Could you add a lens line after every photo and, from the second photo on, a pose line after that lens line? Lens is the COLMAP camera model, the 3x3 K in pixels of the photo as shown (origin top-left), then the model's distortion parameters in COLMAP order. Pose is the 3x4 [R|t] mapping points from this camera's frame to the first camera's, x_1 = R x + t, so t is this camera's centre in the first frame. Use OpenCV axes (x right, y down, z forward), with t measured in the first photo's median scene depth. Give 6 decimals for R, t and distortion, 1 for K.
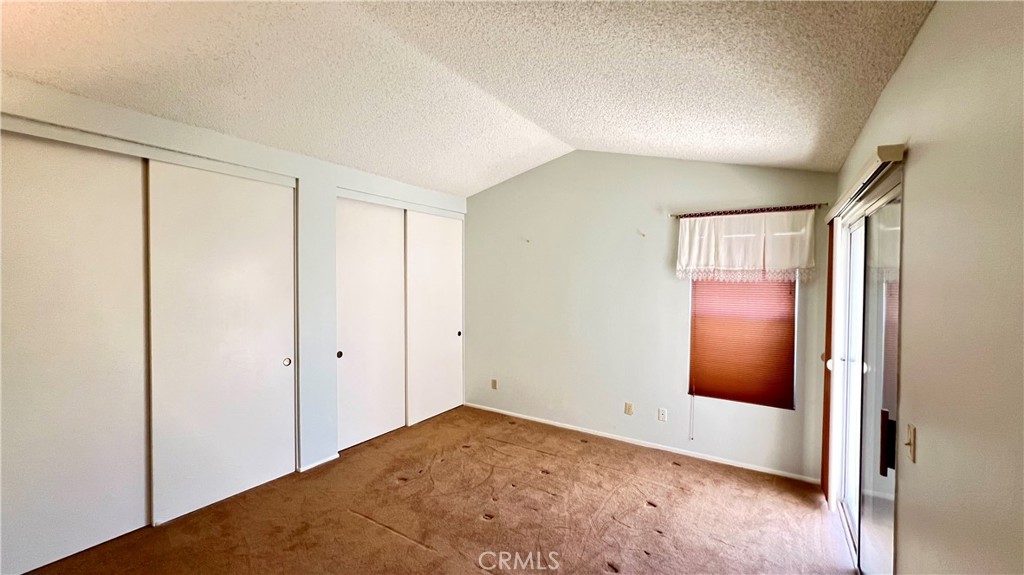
lens RADIAL K [[407.1, 0, 510.0], [0, 407.1, 284.6], [0, 0, 1]] dist [-0.006389, 0.000366]
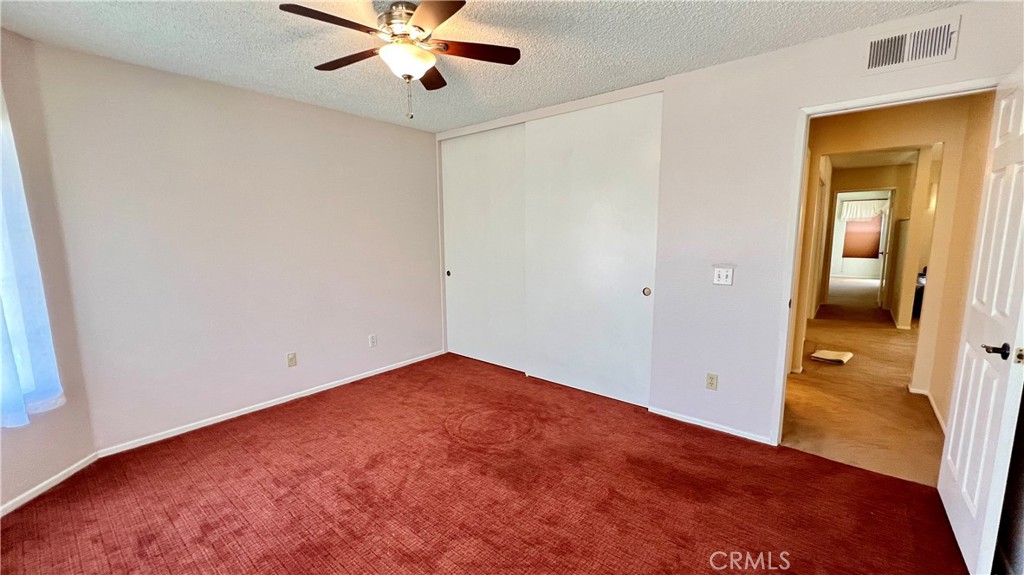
lens RADIAL K [[407.1, 0, 511.3], [0, 407.1, 285.3], [0, 0, 1]] dist [-0.006389, 0.000366]
pose [[0.992289, -0.003224, -0.123901, -1.447828], [0.018755, 0.992057, 0.124386, 0.034887], [0.122516, -0.125751, 0.984468, -2.057586]]
